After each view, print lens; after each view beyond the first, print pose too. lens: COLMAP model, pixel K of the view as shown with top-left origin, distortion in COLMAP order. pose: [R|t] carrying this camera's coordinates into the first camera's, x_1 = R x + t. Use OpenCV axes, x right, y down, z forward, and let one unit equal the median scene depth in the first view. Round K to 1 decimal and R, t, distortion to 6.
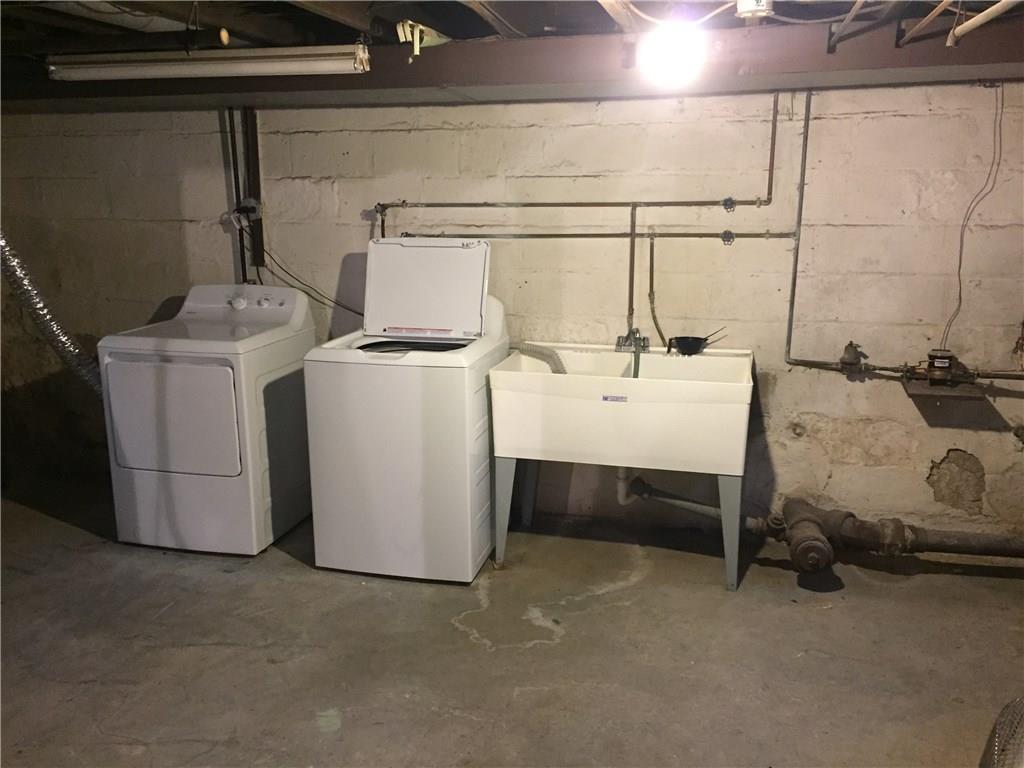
lens RADIAL K [[872.6, 0, 513.0], [0, 872.6, 388.1], [0, 0, 1]] dist [0.041385, -0.028530]
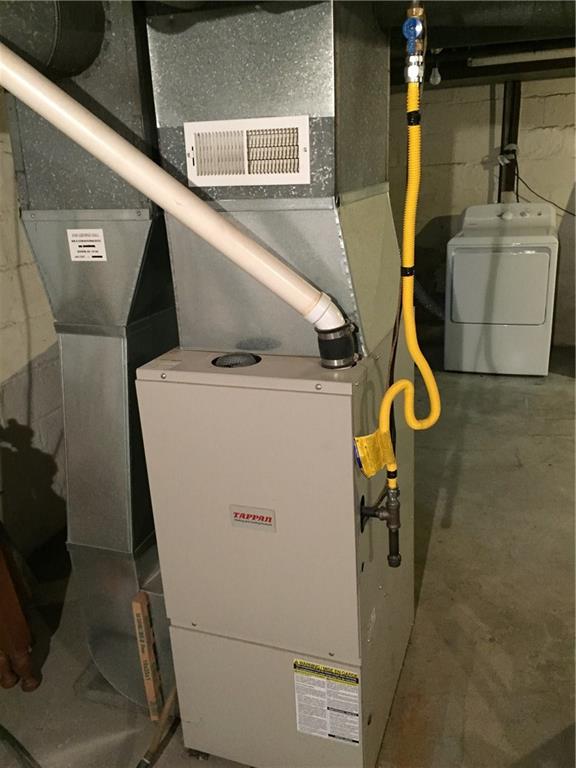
lens RADIAL K [[654.4, 0, 286.9], [0, 654.4, 381.2], [0, 0, 1]] dist [0.041385, -0.028530]
pose [[0.993437, -0.023644, -0.111908, -0.567910], [0.035382, 0.993938, 0.104090, 0.055913], [0.108769, -0.107366, 0.988252, -0.202221]]
